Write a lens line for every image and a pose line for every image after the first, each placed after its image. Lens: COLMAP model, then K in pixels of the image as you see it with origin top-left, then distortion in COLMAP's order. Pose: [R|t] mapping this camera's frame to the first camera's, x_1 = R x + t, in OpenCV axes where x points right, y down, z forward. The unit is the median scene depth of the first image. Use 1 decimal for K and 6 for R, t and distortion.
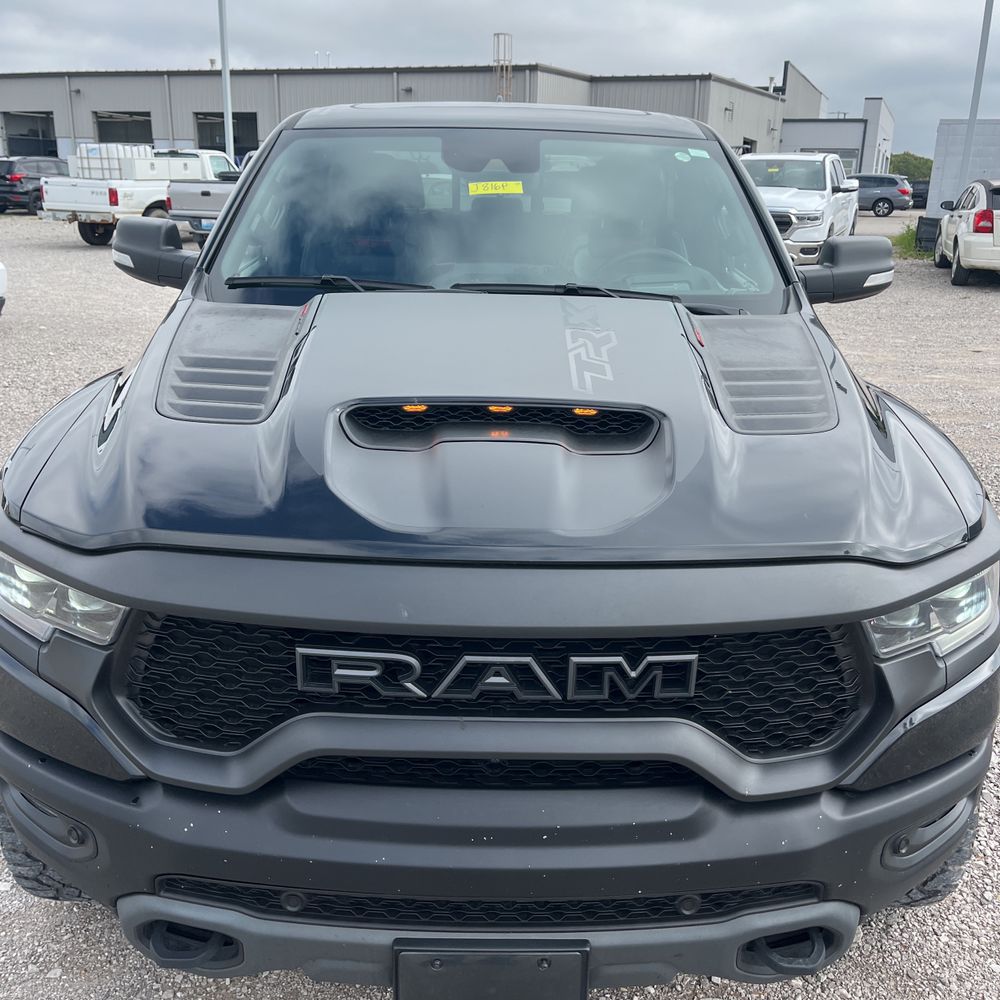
lens RADIAL K [[1018.8, 0, 500.0], [0, 1018.8, 500.0], [0, 0, 1]] dist [0.039548, -0.033666]
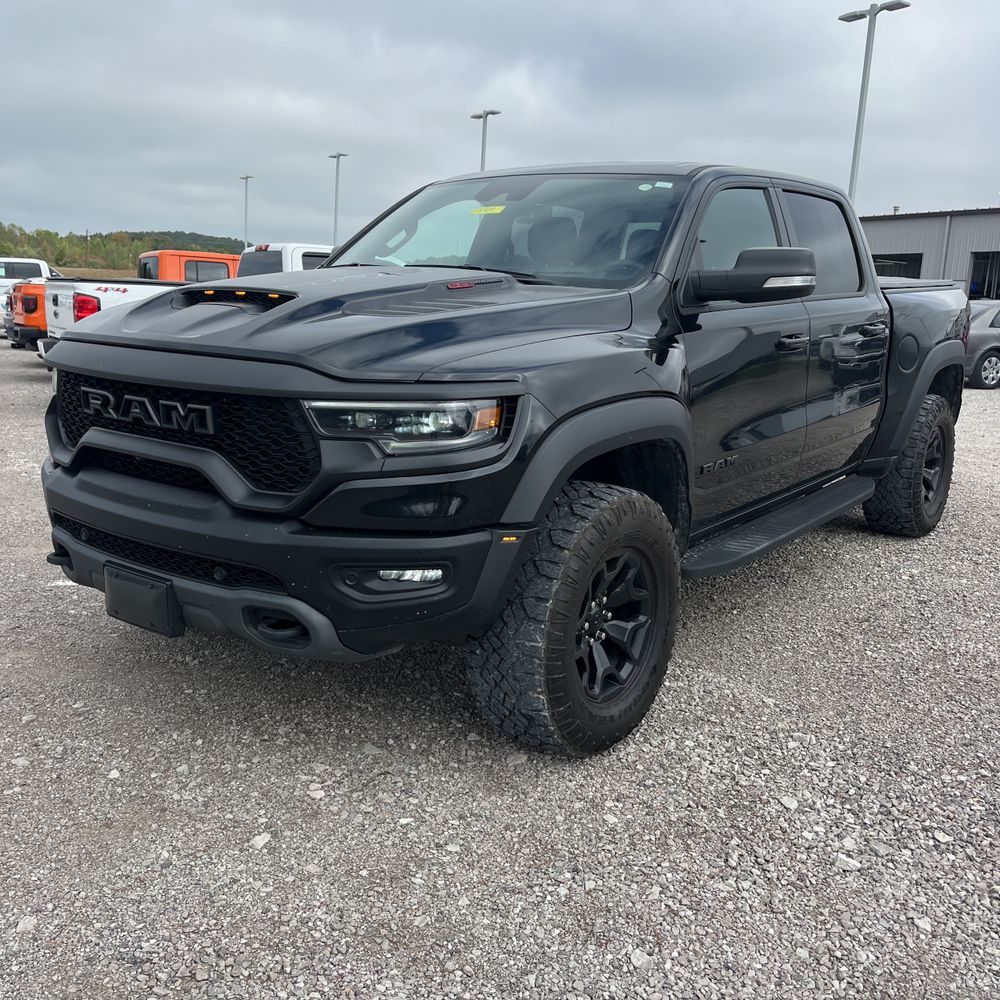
lens RADIAL K [[1022.6, 0, 500.0], [0, 1022.6, 500.0], [0, 0, 1]] dist [0.006911, -0.019334]
pose [[0.791633, 0.125921, -0.597880, 1.125800], [-0.205486, 0.976402, -0.066435, 0.218484], [0.575406, 0.175448, 0.798828, -0.059809]]
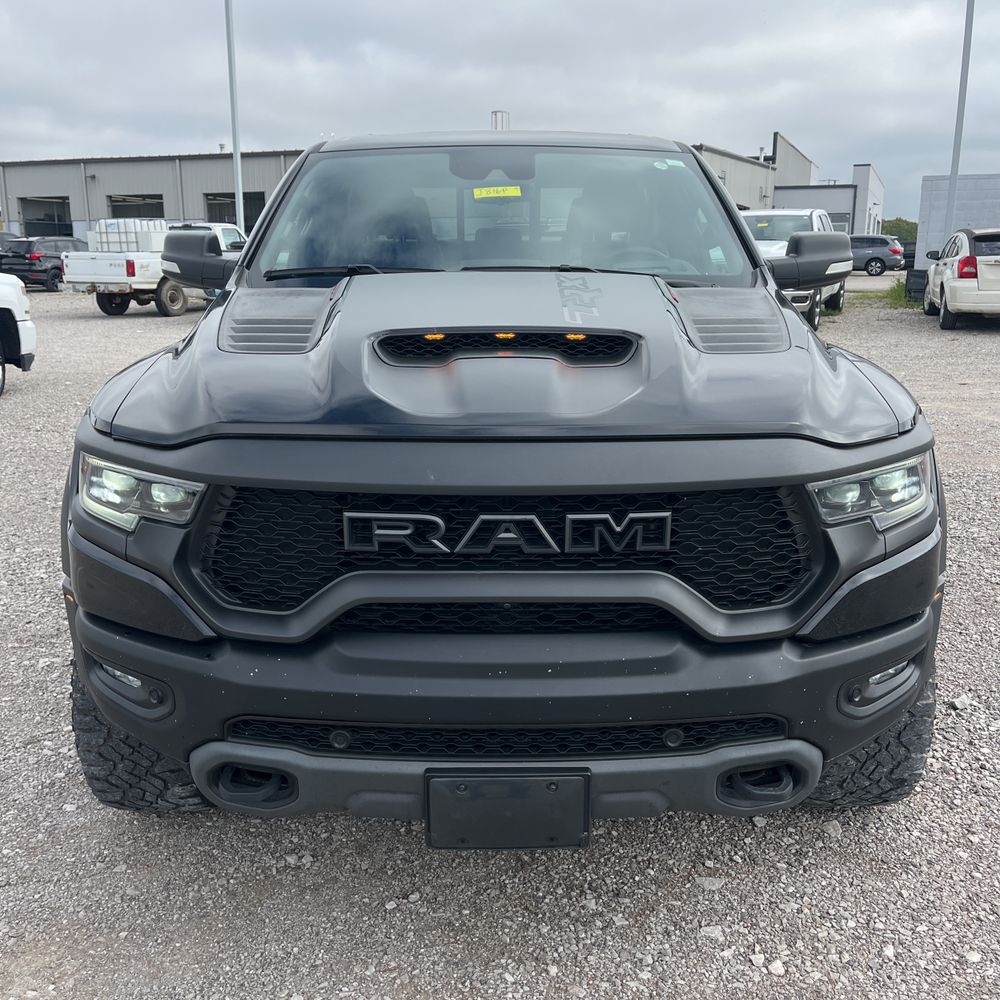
lens RADIAL K [[1020.1, 0, 493.0], [0, 1020.1, 496.5], [0, 0, 1]] dist [0.036501, -0.027561]
pose [[0.999693, -0.021545, -0.012264, -0.002691], [0.020610, 0.997204, -0.071828, 0.146144], [0.013777, 0.071553, 0.997342, -0.149256]]
